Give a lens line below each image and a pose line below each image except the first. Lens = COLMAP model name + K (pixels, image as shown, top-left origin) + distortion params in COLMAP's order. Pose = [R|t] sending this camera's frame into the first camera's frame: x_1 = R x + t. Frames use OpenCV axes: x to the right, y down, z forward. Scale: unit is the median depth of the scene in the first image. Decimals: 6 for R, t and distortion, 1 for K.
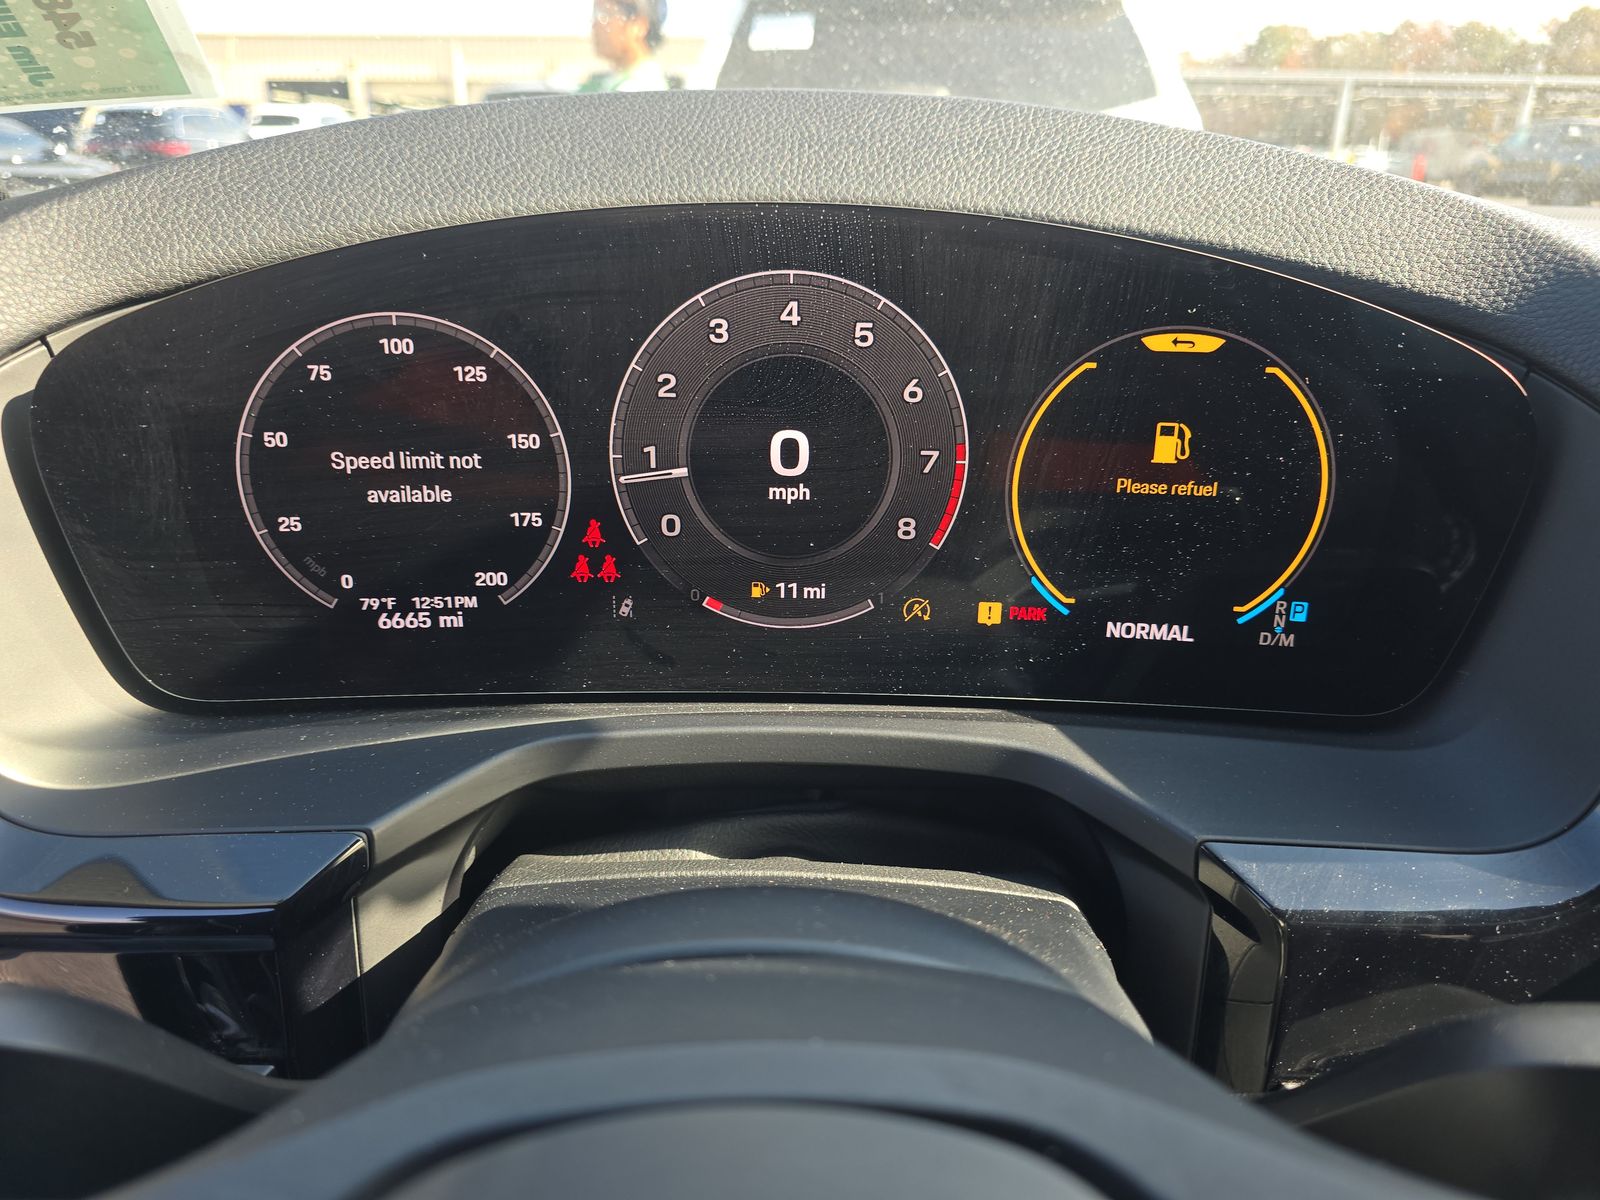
lens RADIAL K [[1099.4, 0, 800.0], [0, 1099.4, 600.0], [0, 0, 1]] dist [0.018249, -0.002567]
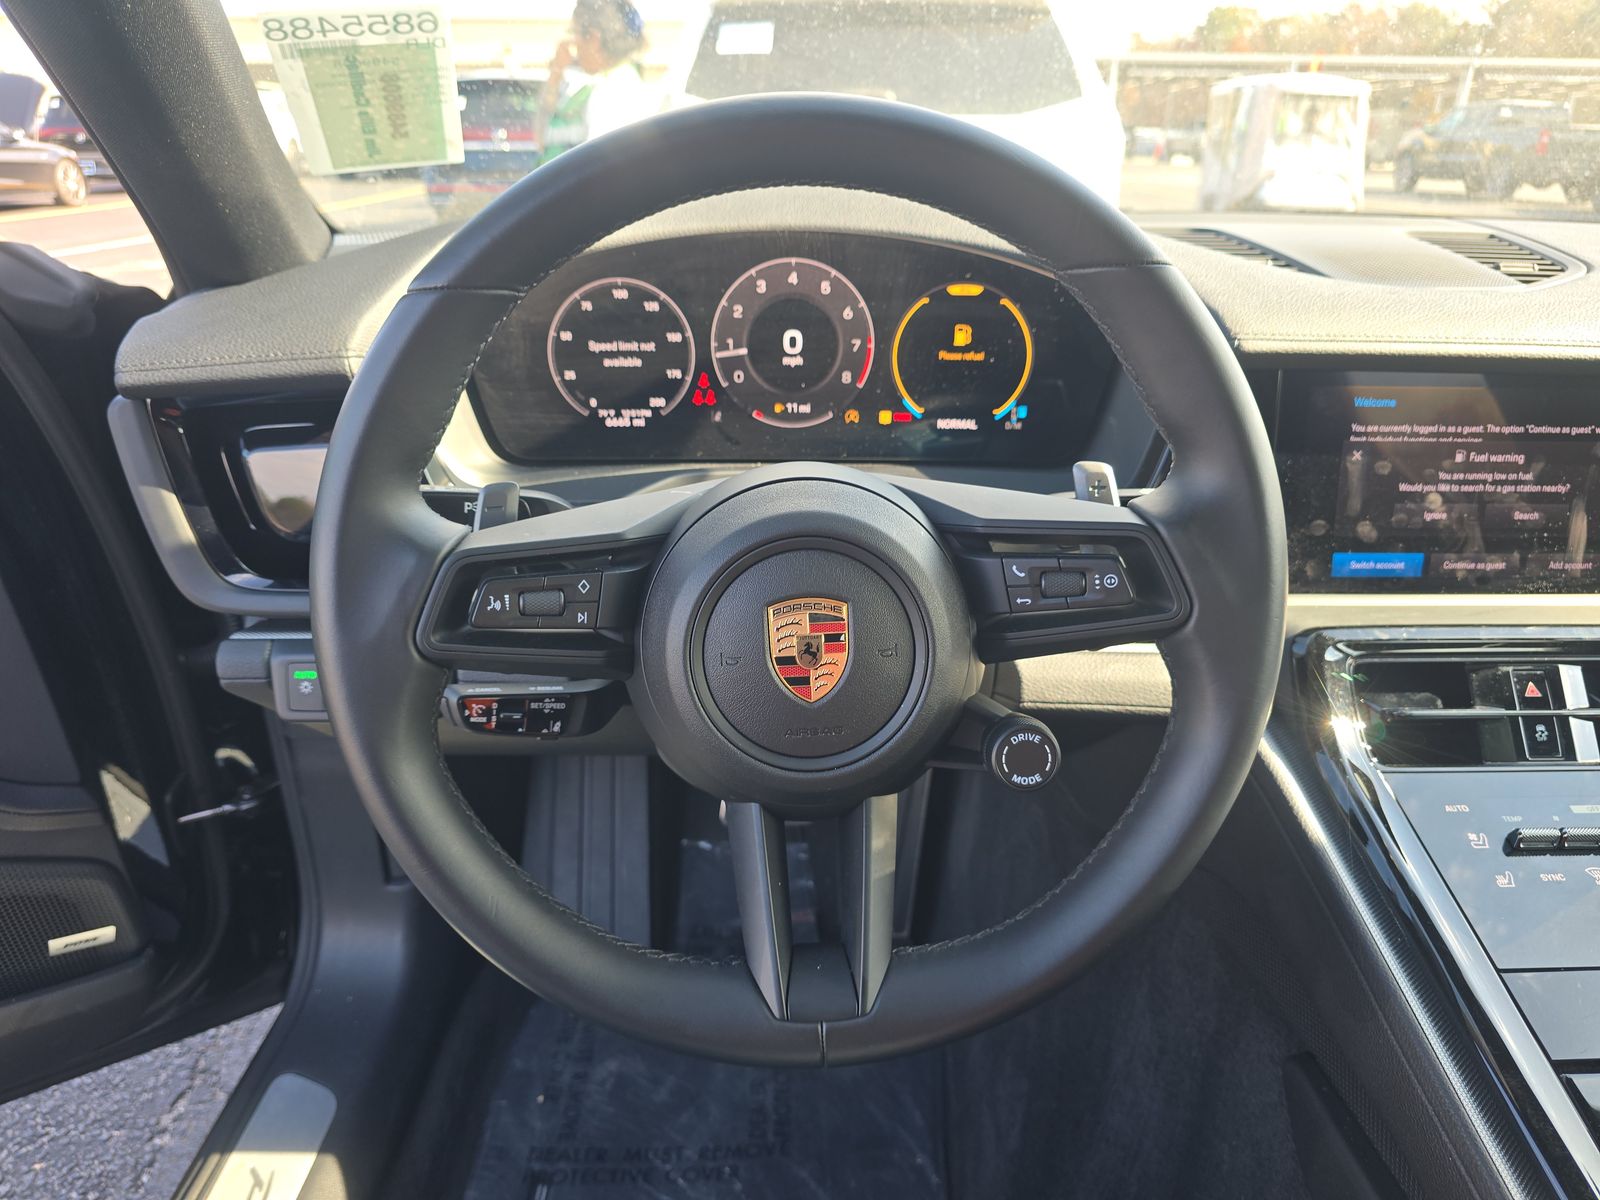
lens RADIAL K [[1062.1, 0, 800.0], [0, 1062.1, 600.0], [0, 0, 1]] dist [0.042596, -0.003138]
pose [[0.999359, -0.016649, 0.031699, -0.071622], [0.015992, 0.999655, 0.020858, 0.340400], [-0.032035, -0.020337, 0.999280, -1.152605]]
